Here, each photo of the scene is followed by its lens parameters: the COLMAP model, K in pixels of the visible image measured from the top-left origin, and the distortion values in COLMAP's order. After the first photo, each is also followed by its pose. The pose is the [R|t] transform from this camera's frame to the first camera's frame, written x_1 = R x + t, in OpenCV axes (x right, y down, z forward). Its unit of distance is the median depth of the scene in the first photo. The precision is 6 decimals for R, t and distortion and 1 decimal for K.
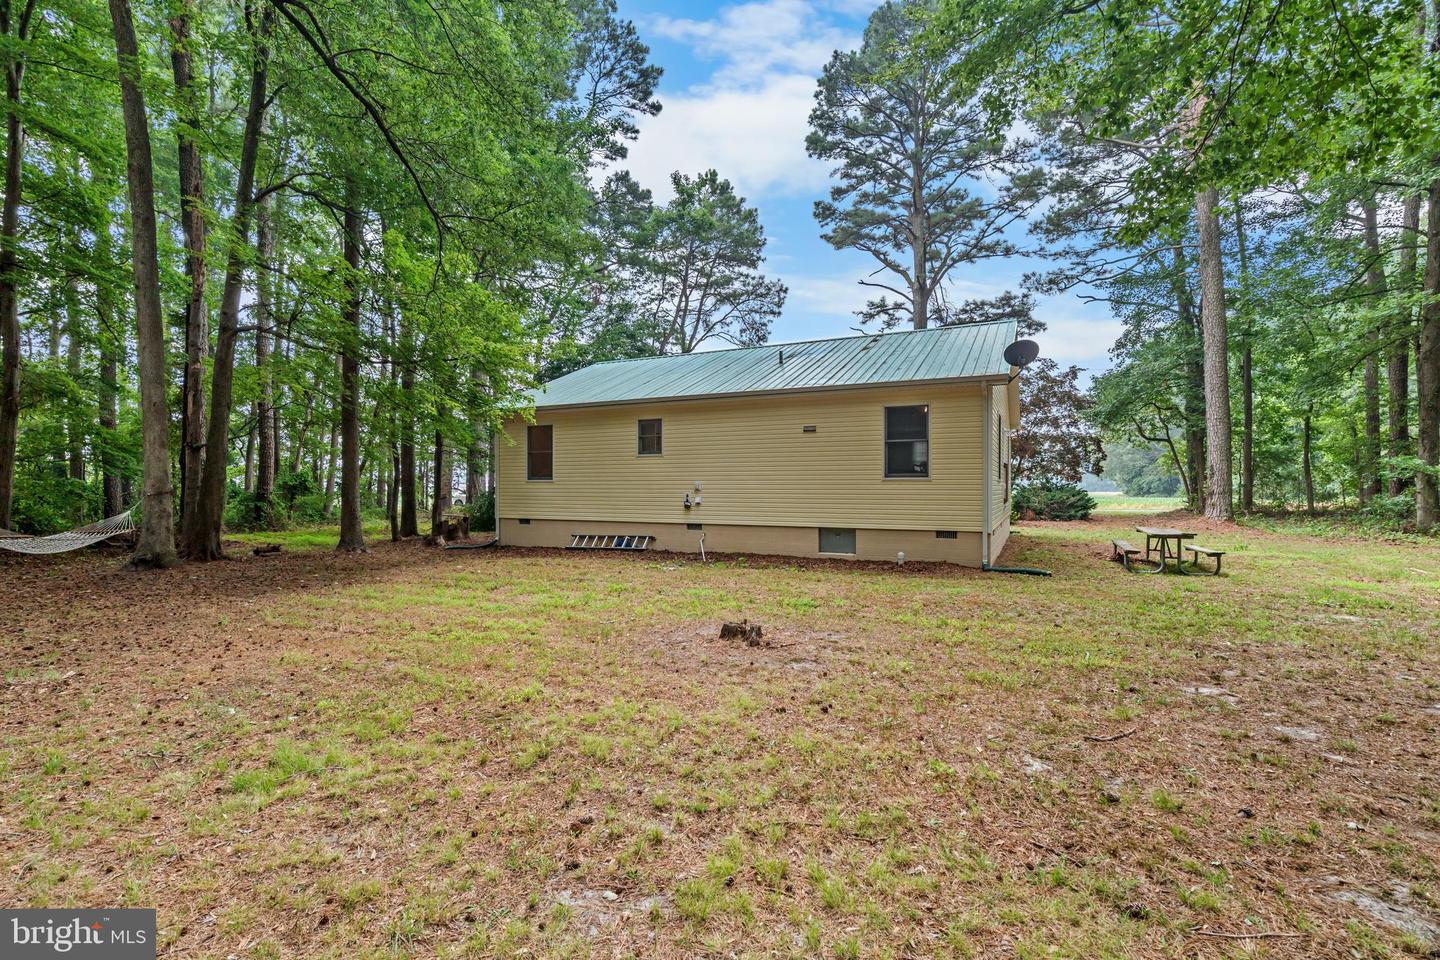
lens RADIAL K [[661.5, 0, 720.6], [0, 661.5, 476.7], [0, 0, 1]] dist [0.002110, 0.000219]
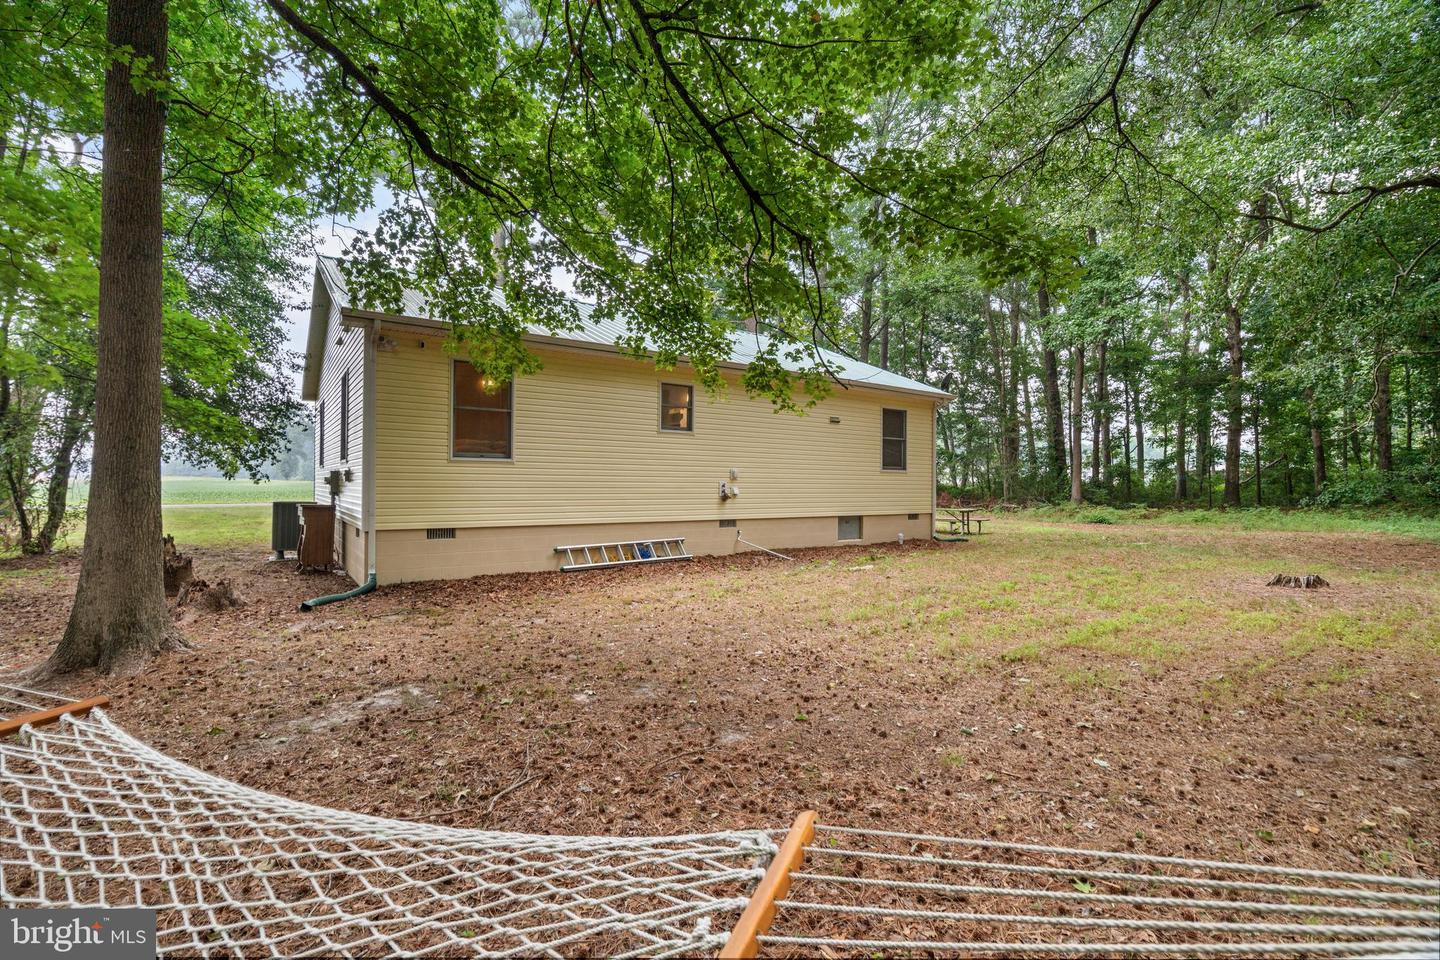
lens RADIAL K [[650.5, 0, 720.0], [0, 650.5, 480.0], [0, 0, 1]] dist [-0.004145, -0.000298]
pose [[0.464739, 0.012107, 0.885365, -0.593537], [-0.017755, 0.999833, -0.004352, 0.019674], [-0.885270, -0.013697, 0.464876, 0.494076]]
